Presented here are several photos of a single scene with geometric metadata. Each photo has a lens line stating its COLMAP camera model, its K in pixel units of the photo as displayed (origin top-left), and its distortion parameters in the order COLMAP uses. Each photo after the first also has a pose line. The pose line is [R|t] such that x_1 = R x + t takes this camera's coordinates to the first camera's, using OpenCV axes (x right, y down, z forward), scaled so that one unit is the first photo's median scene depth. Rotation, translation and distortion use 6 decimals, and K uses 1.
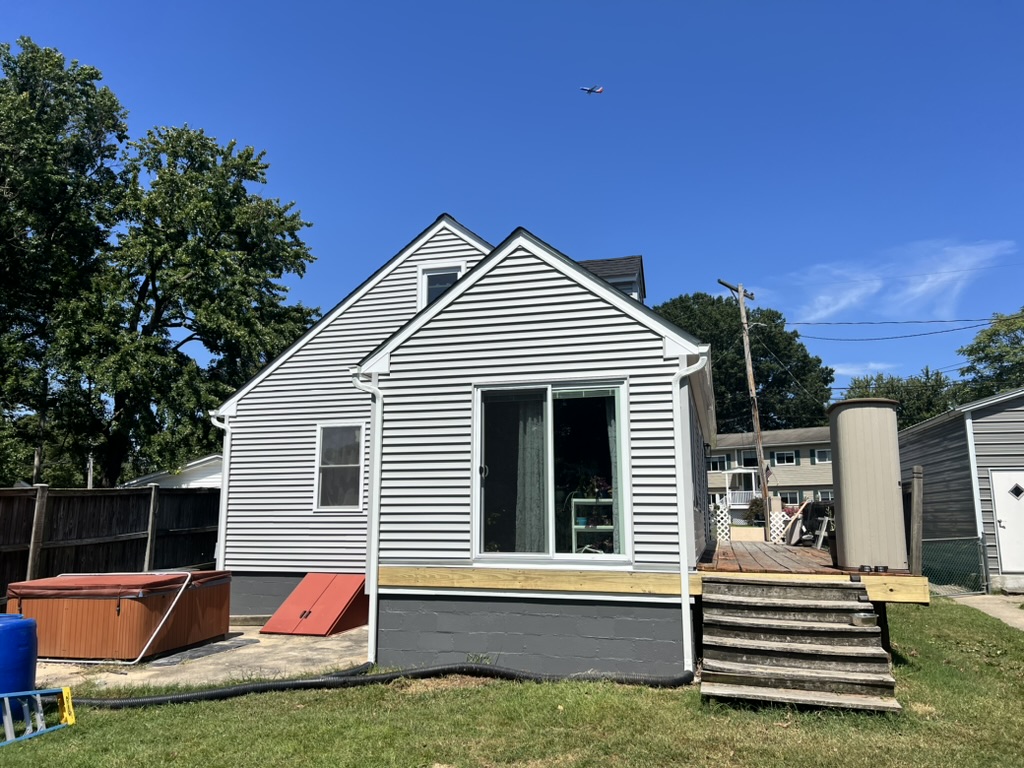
lens RADIAL K [[762.1, 0, 510.2], [0, 762.1, 378.8], [0, 0, 1]] dist [0.049586, -0.051116]
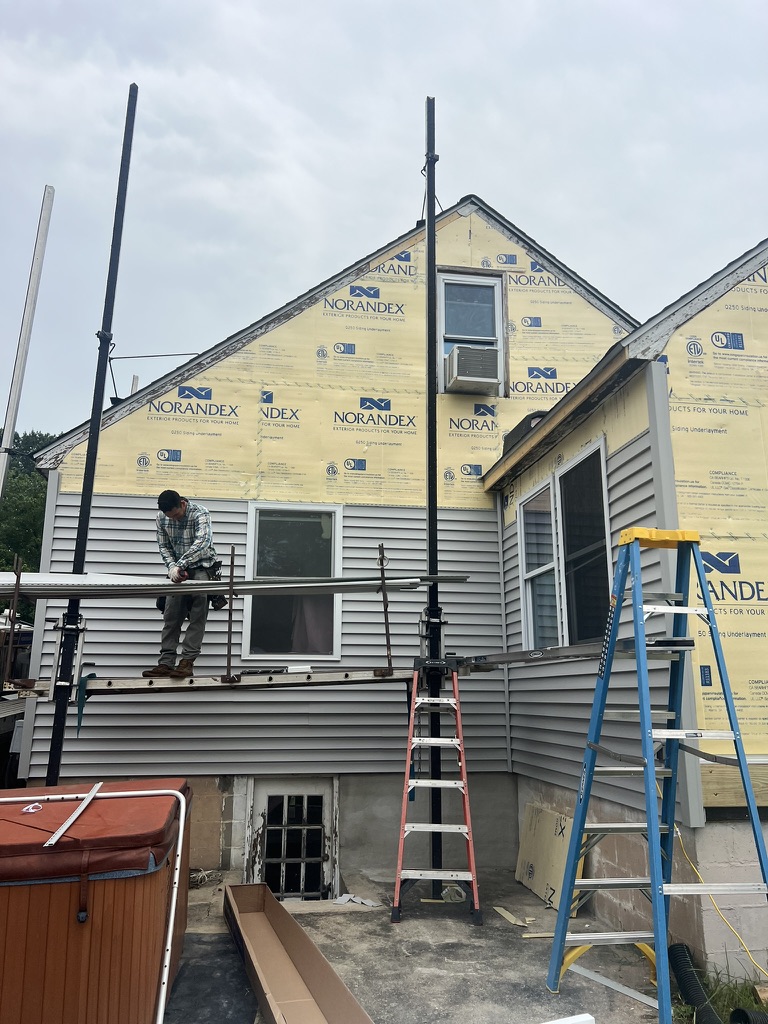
lens RADIAL K [[762.1, 0, 379.7], [0, 762.1, 509.3], [0, 0, 1]] dist [0.049586, -0.051116]
pose [[0.915923, 0.097797, 0.389256, -0.386724], [-0.073600, 0.994339, -0.076637, 0.101368], [-0.394547, 0.041545, 0.917936, 0.459399]]
